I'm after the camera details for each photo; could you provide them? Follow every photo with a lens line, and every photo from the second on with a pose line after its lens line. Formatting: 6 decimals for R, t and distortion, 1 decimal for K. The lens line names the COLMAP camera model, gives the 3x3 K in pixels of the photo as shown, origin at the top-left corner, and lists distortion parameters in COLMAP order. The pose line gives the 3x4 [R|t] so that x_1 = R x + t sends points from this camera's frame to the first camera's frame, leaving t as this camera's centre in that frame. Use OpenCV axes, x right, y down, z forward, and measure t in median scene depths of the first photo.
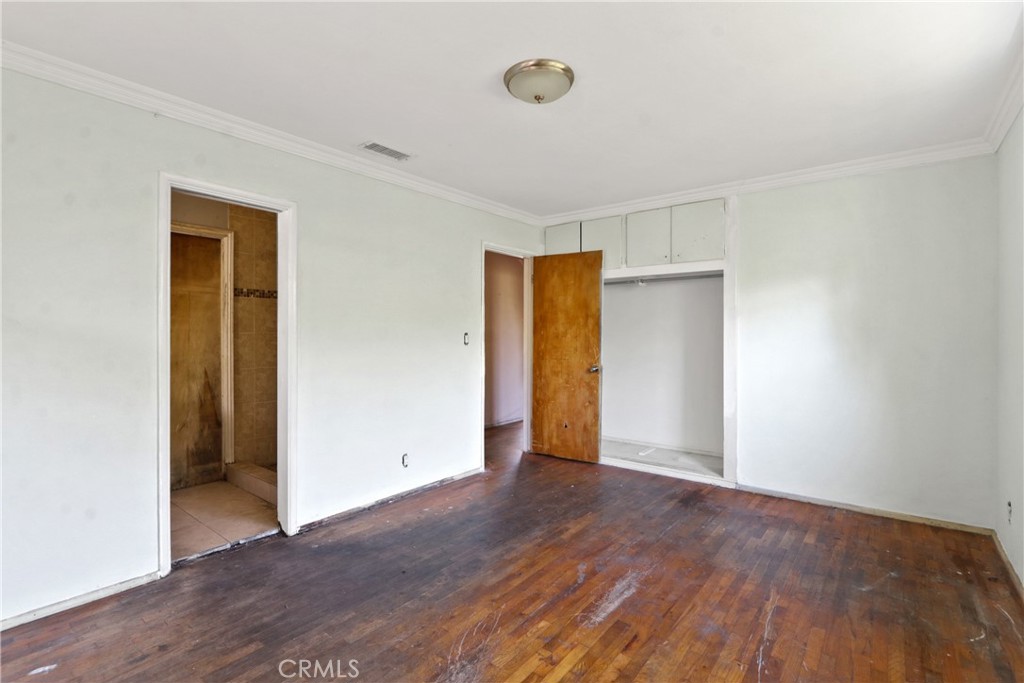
lens RADIAL K [[476.6, 0, 511.7], [0, 476.6, 337.6], [0, 0, 1]] dist [-0.017209, 0.001641]
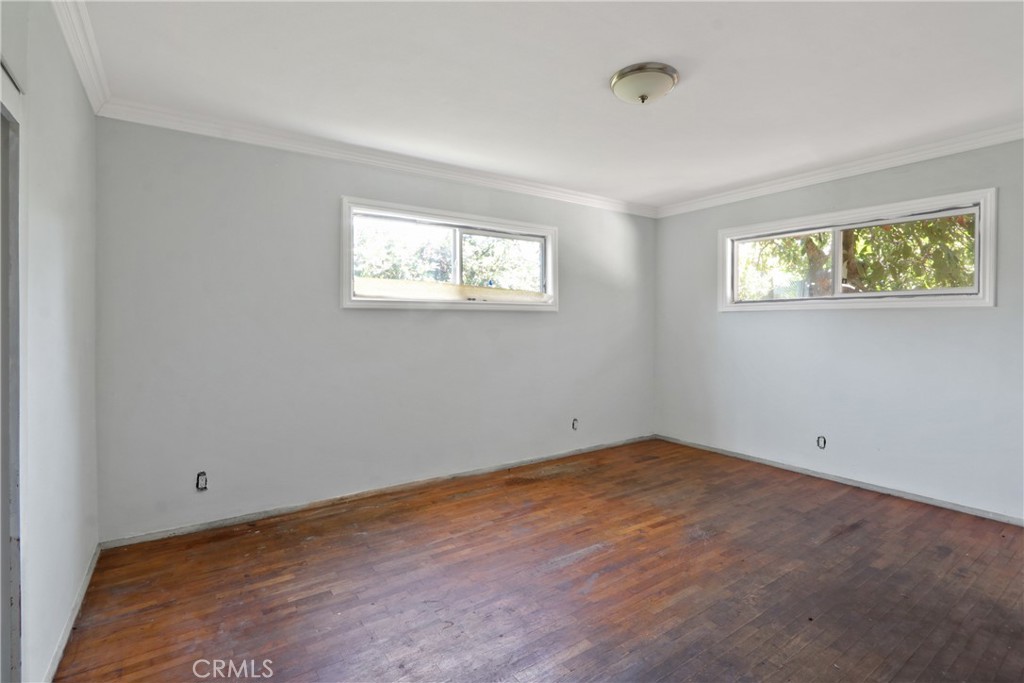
lens RADIAL K [[476.6, 0, 511.7], [0, 476.6, 335.6], [0, 0, 1]] dist [-0.017209, 0.001641]
pose [[-0.955547, -0.007770, 0.294737, 0.027041], [0.000993, 0.999562, 0.029570, -0.010618], [-0.294838, 0.028548, -0.955121, 2.029345]]
